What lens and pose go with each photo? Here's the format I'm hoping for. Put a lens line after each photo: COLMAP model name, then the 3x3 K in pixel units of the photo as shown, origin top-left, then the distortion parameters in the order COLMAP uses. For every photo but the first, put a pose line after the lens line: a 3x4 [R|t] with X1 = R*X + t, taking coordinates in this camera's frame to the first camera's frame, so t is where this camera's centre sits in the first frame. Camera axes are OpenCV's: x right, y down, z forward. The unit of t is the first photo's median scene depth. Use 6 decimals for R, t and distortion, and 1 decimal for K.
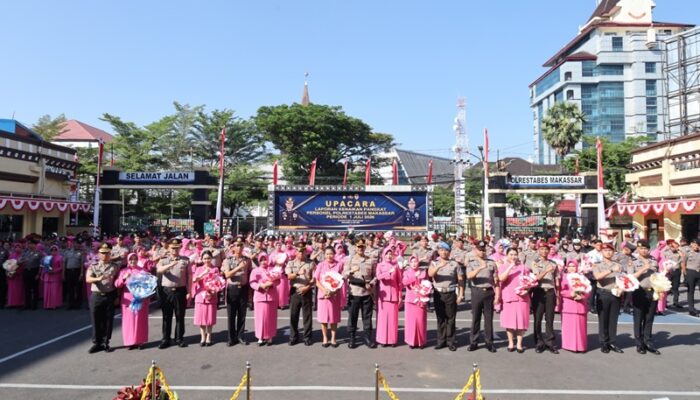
lens RADIAL K [[477.7, 0, 346.9], [0, 477.7, 201.2], [0, 0, 1]] dist [0.022426, -0.007574]
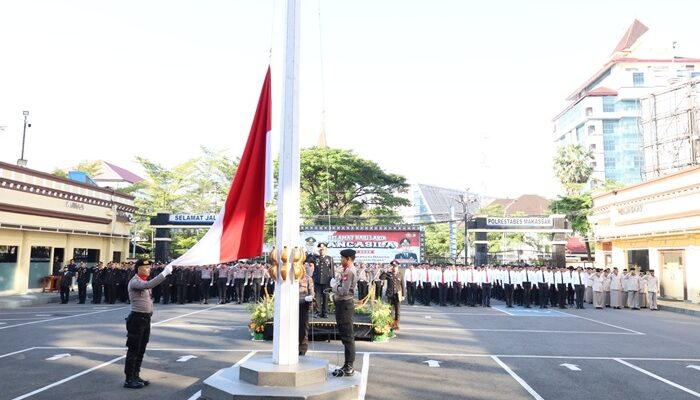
lens RADIAL K [[520.7, 0, 348.3], [0, 520.7, 203.4], [0, 0, 1]] dist [0.030697, 0.000295]
pose [[0.999244, 0.000305, -0.038885, 0.016621], [-0.002836, 0.997878, -0.065051, -0.001369], [0.038782, 0.065112, 0.997124, -0.145724]]
